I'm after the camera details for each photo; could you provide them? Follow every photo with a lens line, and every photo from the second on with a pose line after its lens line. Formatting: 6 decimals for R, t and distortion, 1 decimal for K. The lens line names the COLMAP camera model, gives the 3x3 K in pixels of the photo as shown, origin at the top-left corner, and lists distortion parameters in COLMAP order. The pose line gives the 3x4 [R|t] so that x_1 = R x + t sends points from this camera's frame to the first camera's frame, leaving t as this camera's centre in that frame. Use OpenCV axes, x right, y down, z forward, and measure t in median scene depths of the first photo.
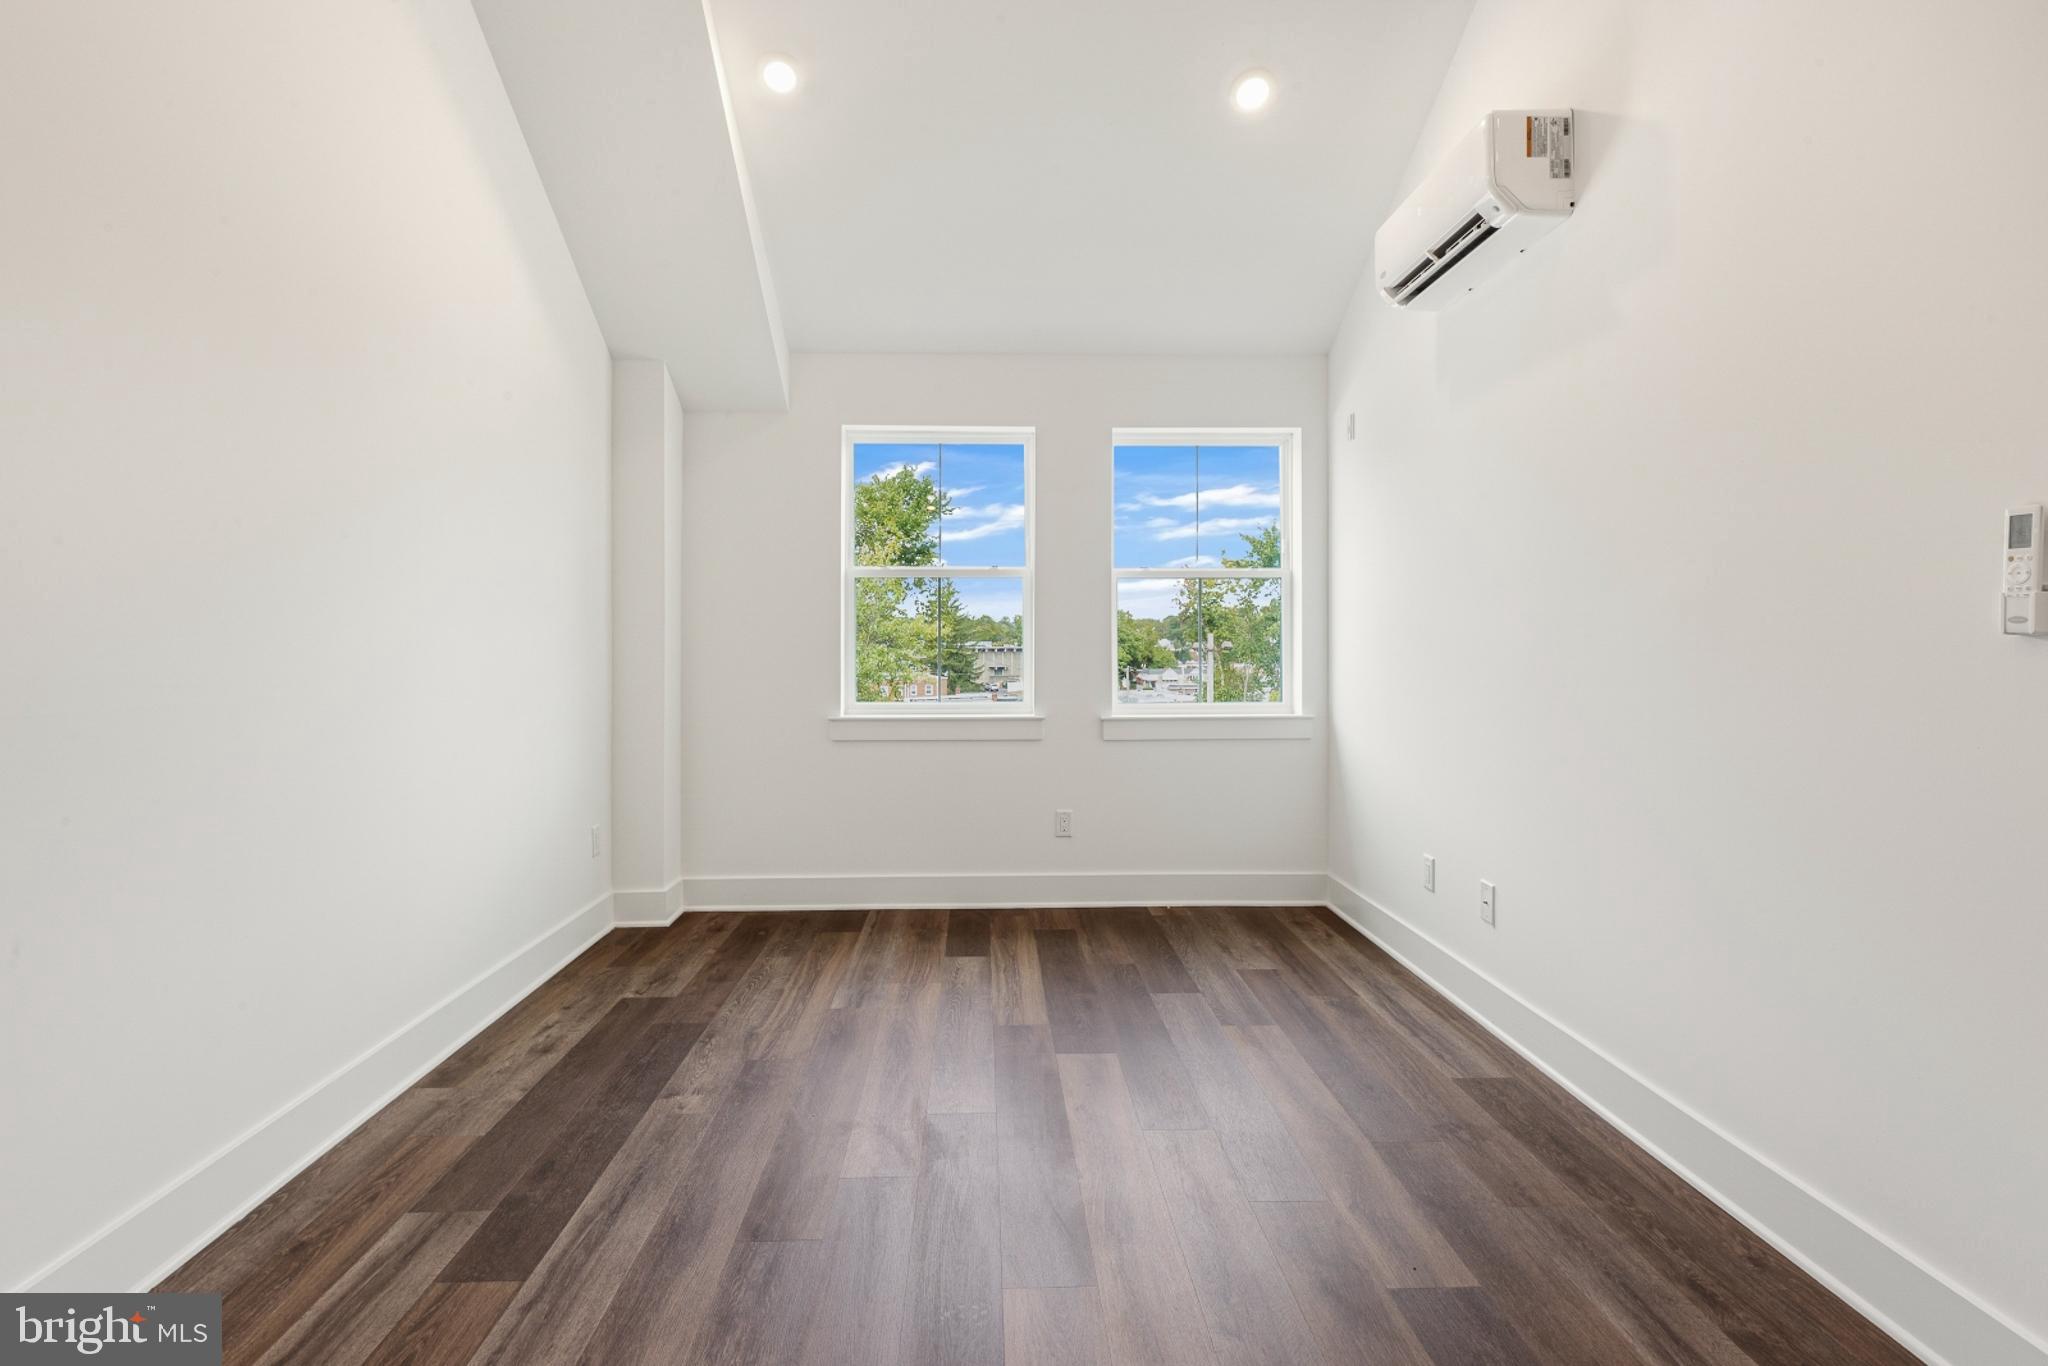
lens RADIAL K [[987.3, 0, 1019.7], [0, 987.3, 645.6], [0, 0, 1]] dist [0.007570, -0.002097]
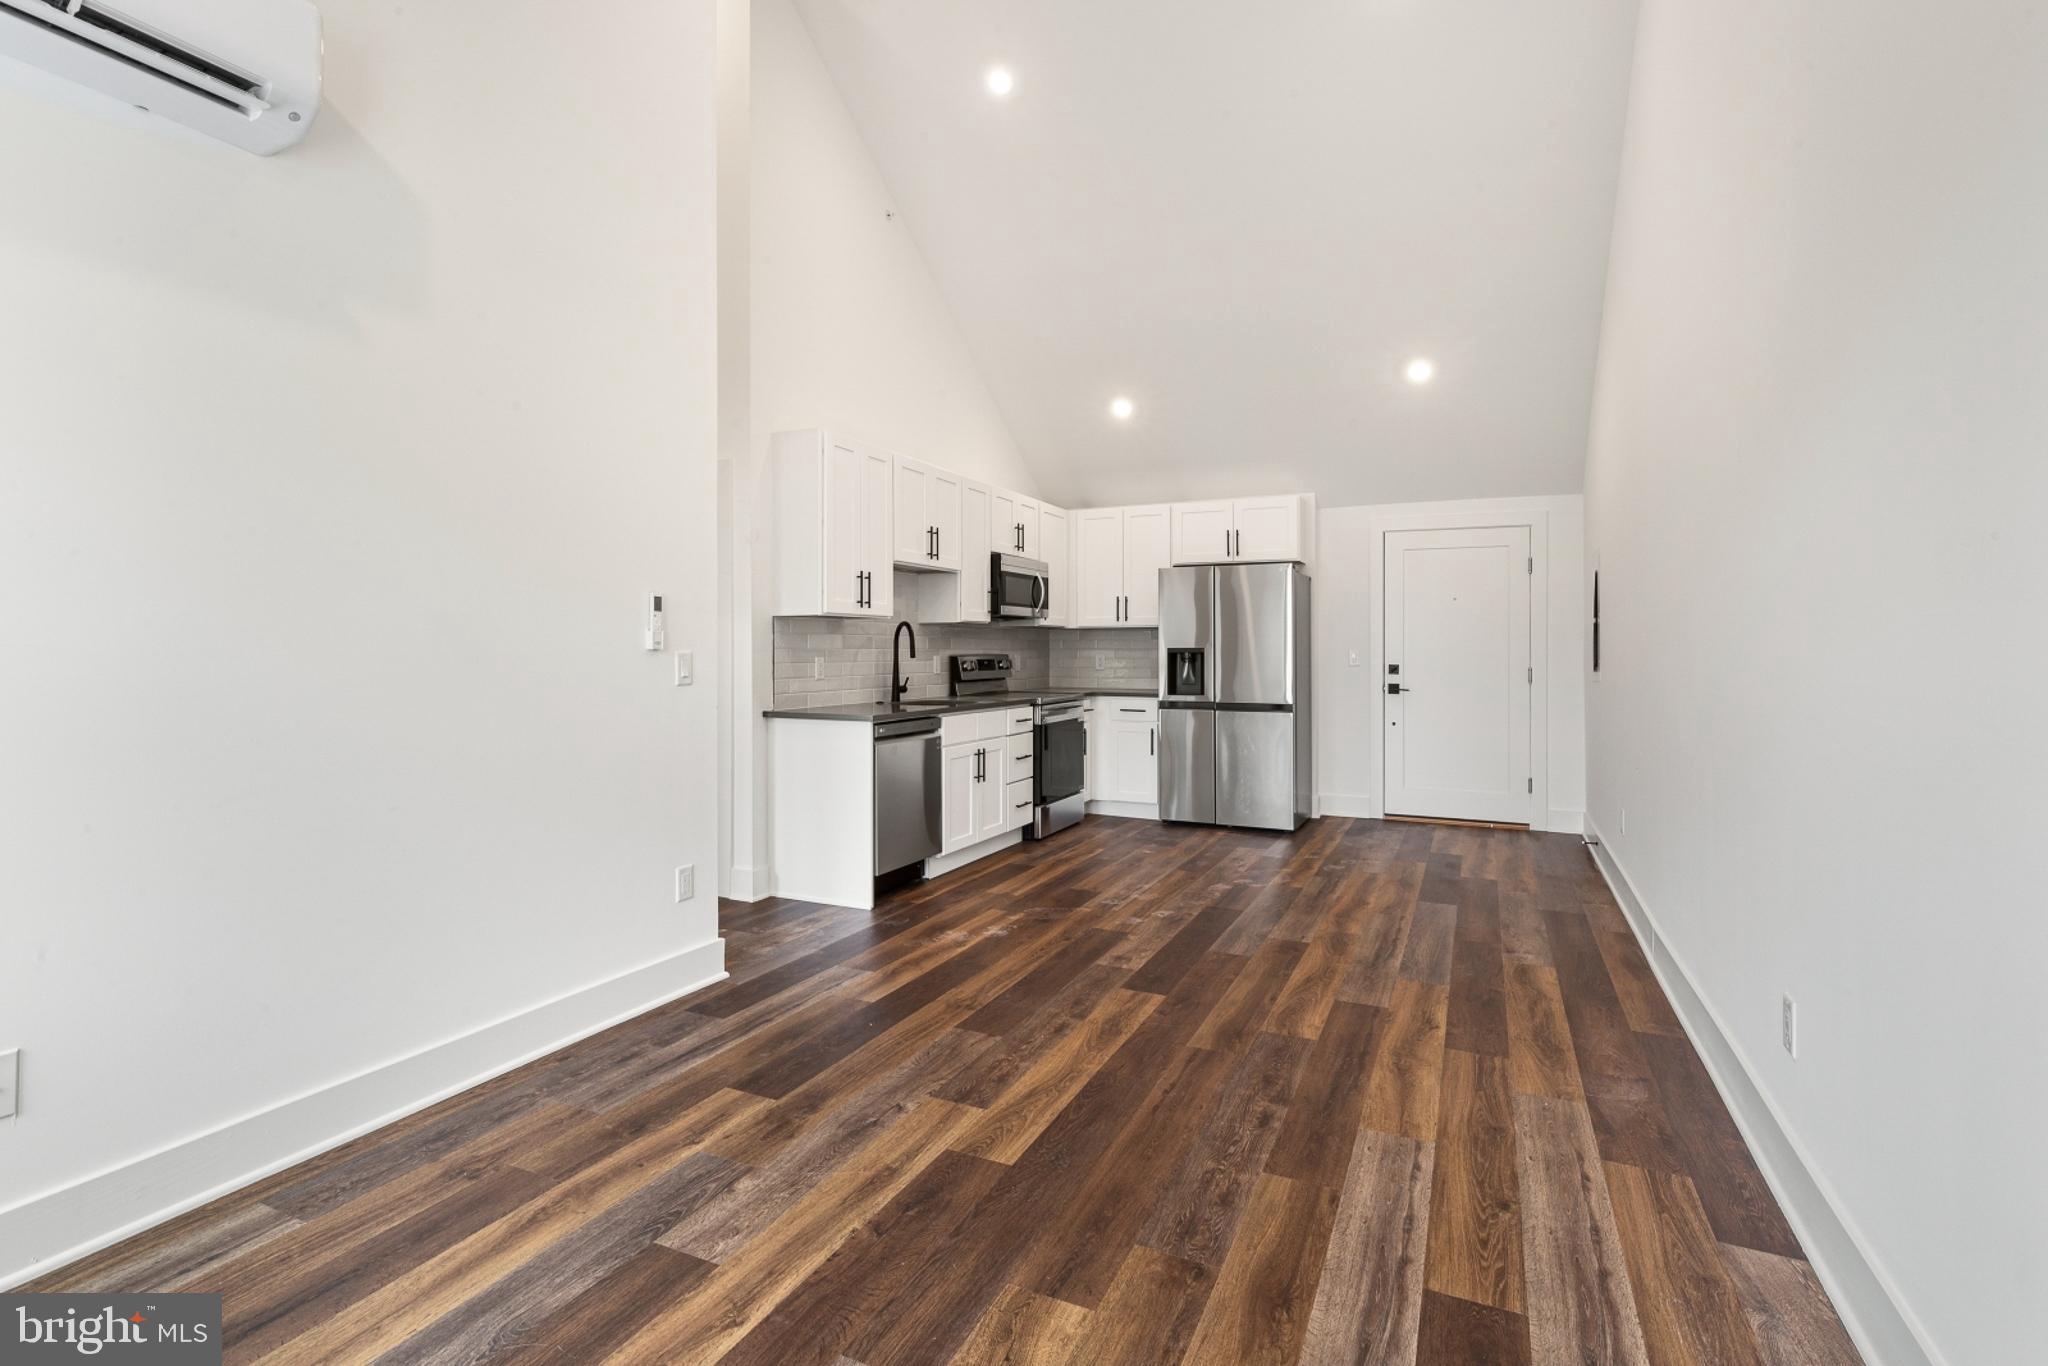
lens RADIAL K [[966.6, 0, 1017.4], [0, 966.6, 645.9], [0, 0, 1]] dist [0.011600, -0.000972]
pose [[-0.885290, 0.002780, 0.465031, -0.337316], [0.001924, 0.999995, -0.002314, -0.005758], [-0.465036, -0.001153, -0.885291, 1.174428]]
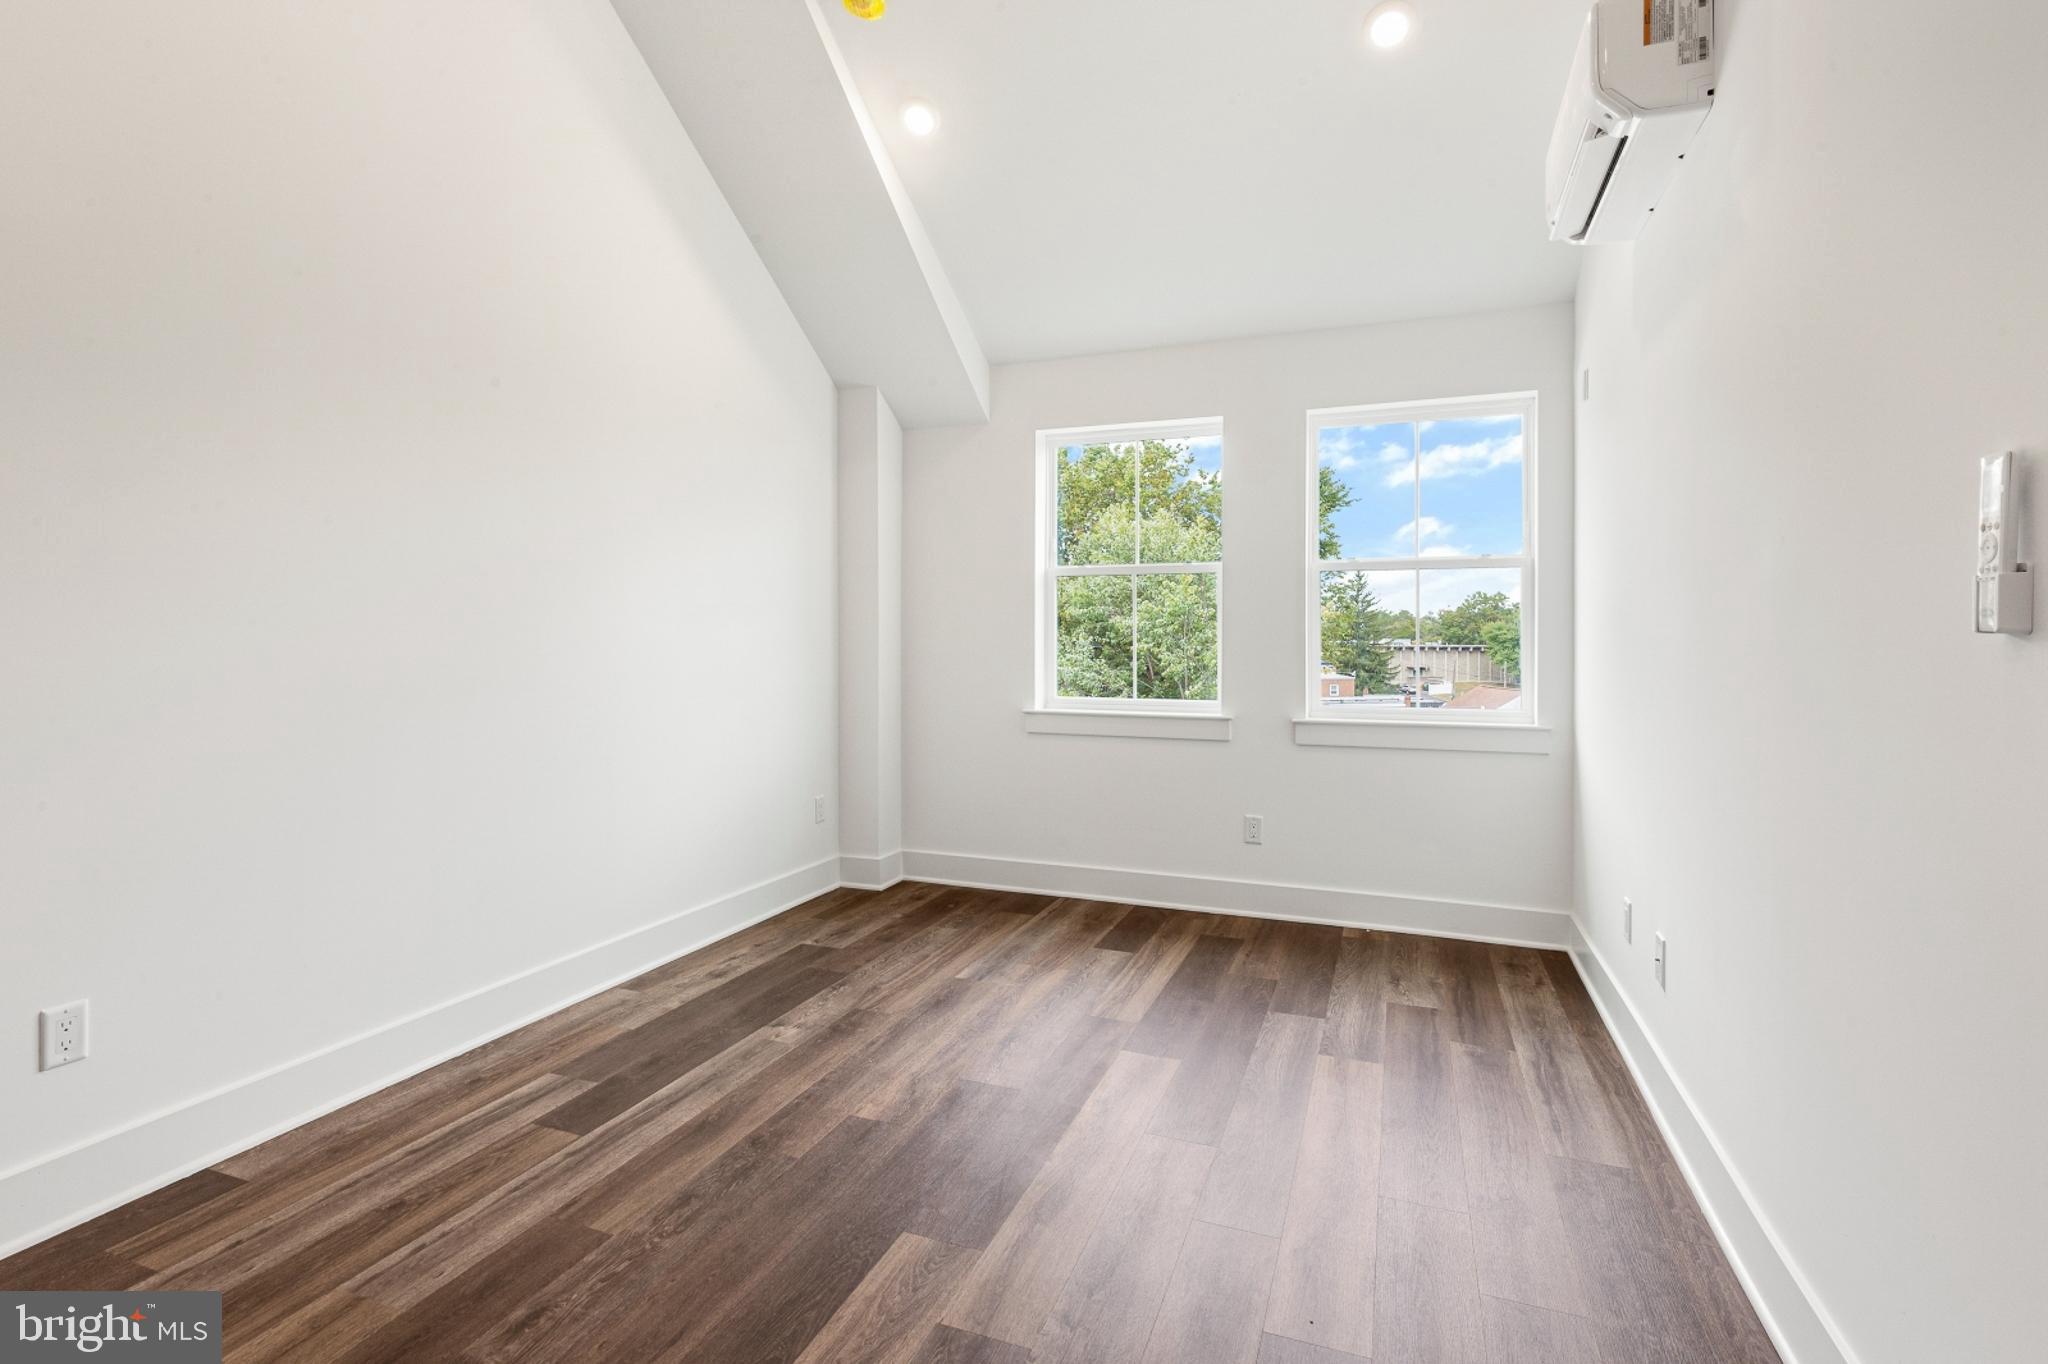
lens RADIAL K [[1002.9, 0, 1007.1], [0, 1002.9, 649.7], [0, 0, 1]] dist [0.011330, -0.001077]
pose [[0.914319, 0.008565, -0.404905, 0.297361], [-0.005655, 0.999949, 0.008384, -0.000767], [0.404956, -0.005376, 0.914320, 0.020256]]
